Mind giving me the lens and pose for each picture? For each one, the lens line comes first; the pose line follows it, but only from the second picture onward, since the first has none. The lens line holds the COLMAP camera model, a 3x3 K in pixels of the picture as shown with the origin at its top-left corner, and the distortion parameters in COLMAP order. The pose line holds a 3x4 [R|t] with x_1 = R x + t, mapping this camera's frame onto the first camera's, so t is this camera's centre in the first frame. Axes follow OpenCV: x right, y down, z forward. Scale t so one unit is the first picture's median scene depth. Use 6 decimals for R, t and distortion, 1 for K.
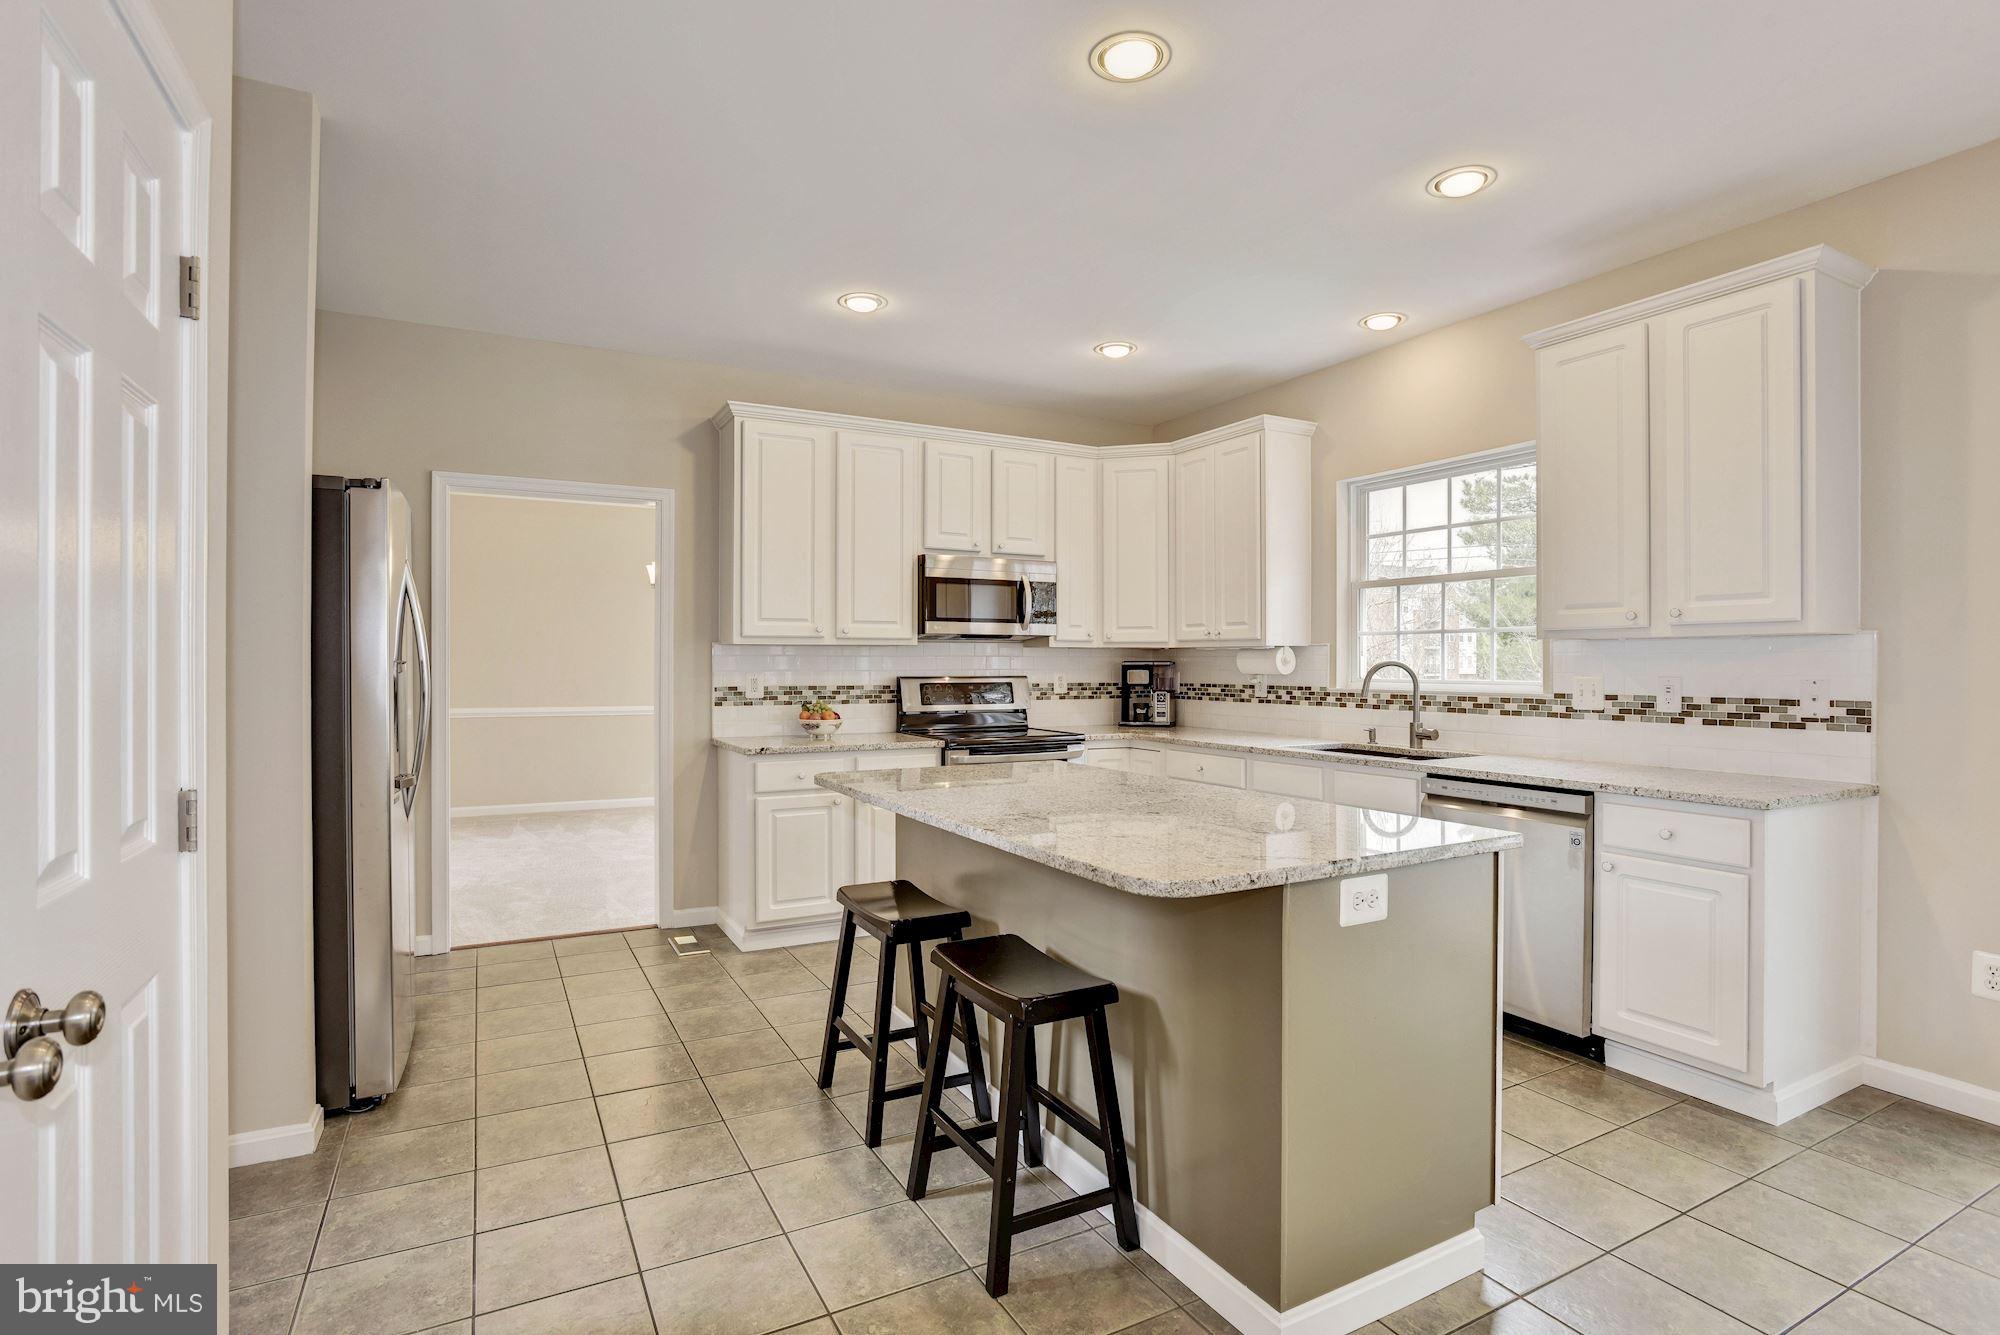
lens RADIAL K [[986.5, 0, 1000.0], [0, 986.5, 667.5], [0, 0, 1]] dist [-0.044205, 0.028107]
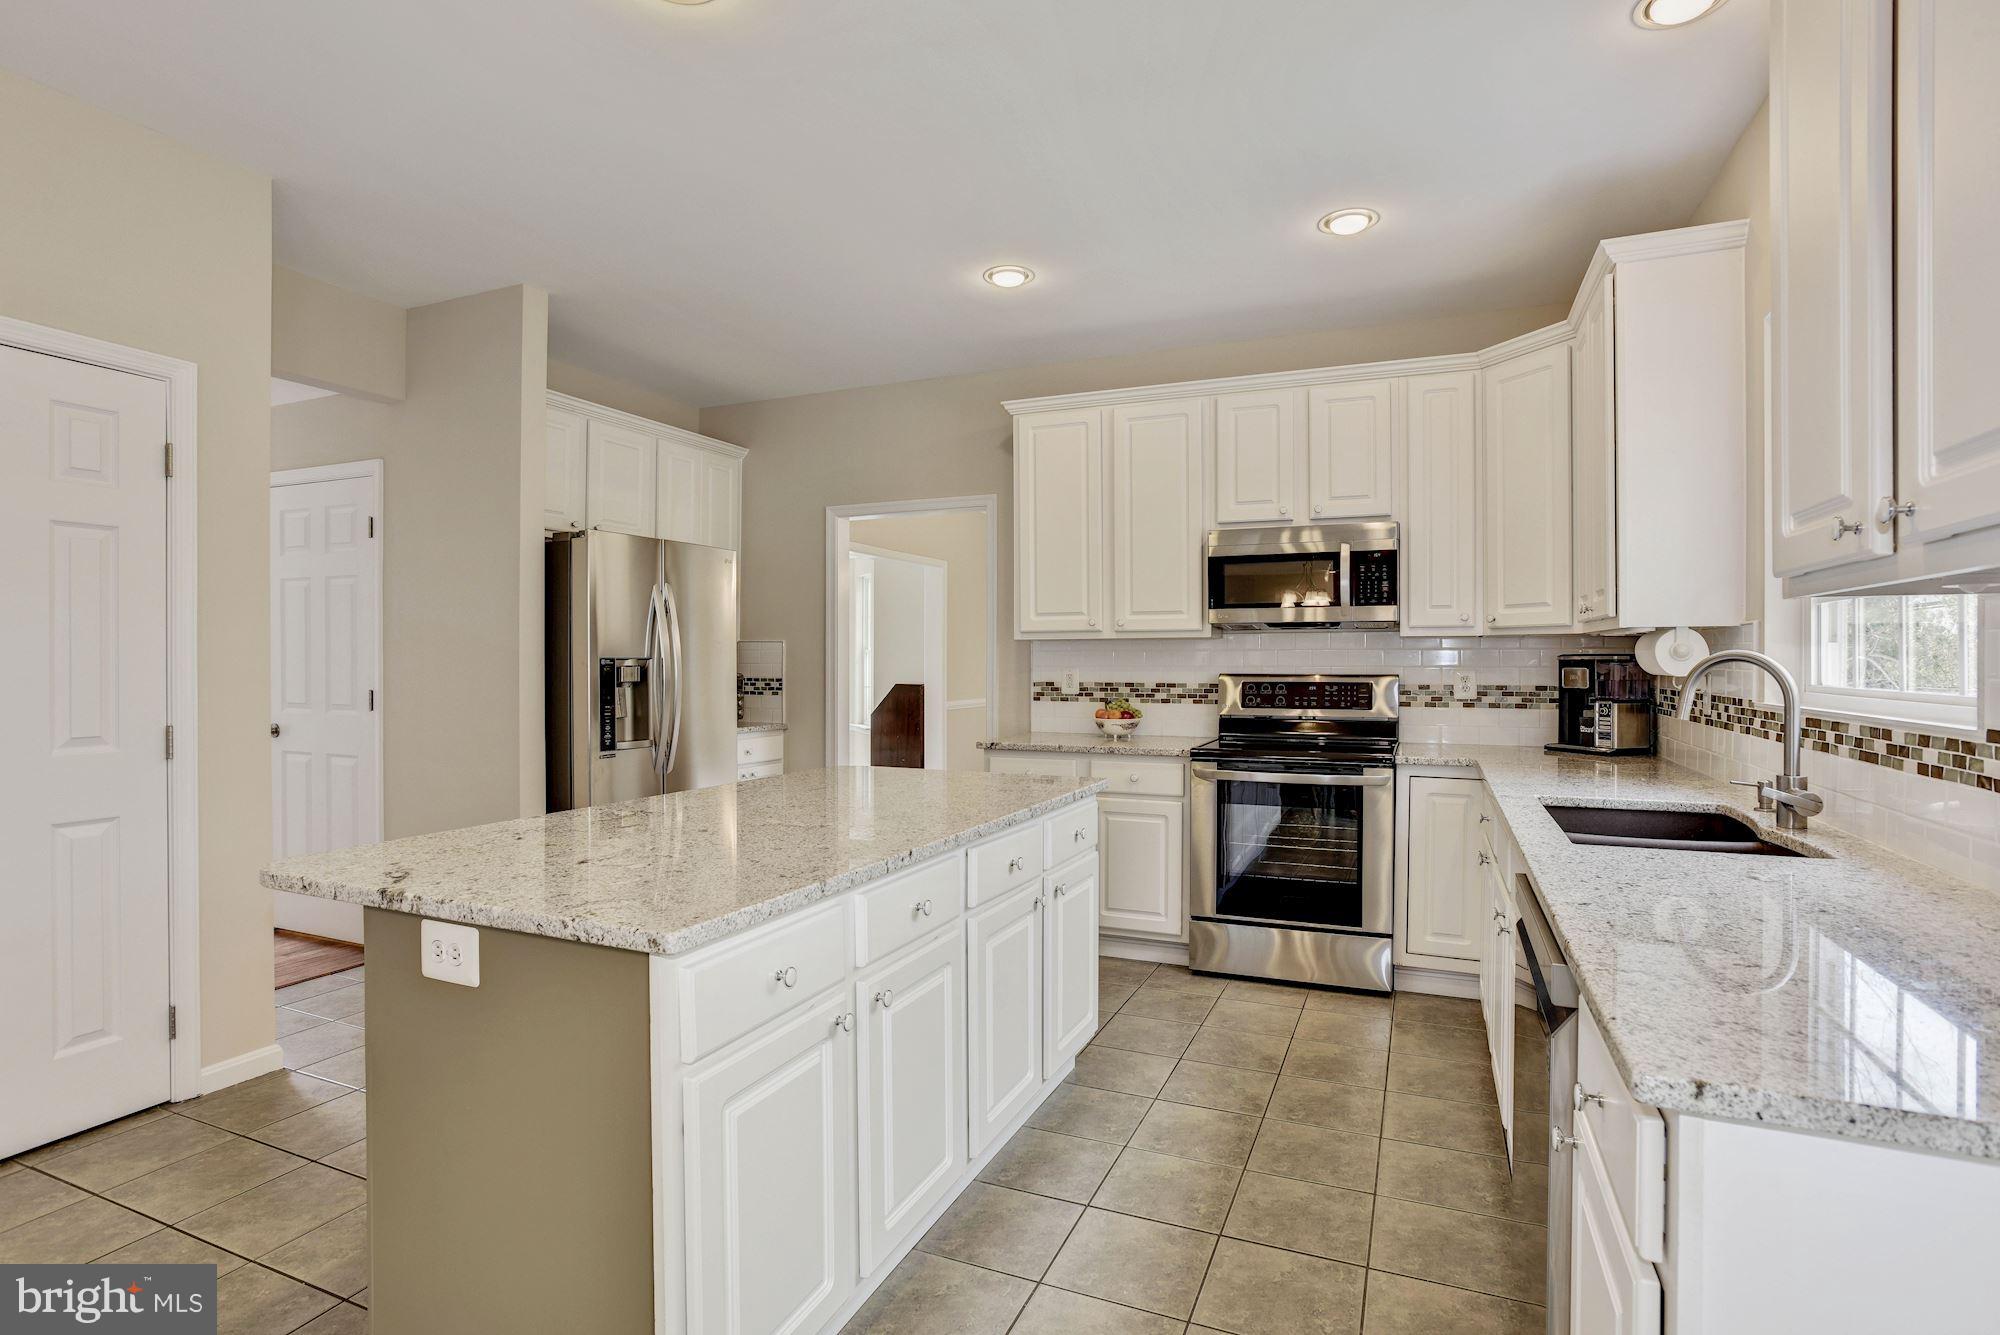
lens RADIAL K [[986.5, 0, 1000.0], [0, 986.5, 667.5], [0, 0, 1]] dist [-0.044205, 0.028107]
pose [[0.614888, 0.004976, -0.788599, 0.474035], [-0.001705, 0.999986, 0.004980, -0.000303], [0.788613, -0.001717, 0.614888, 0.321179]]
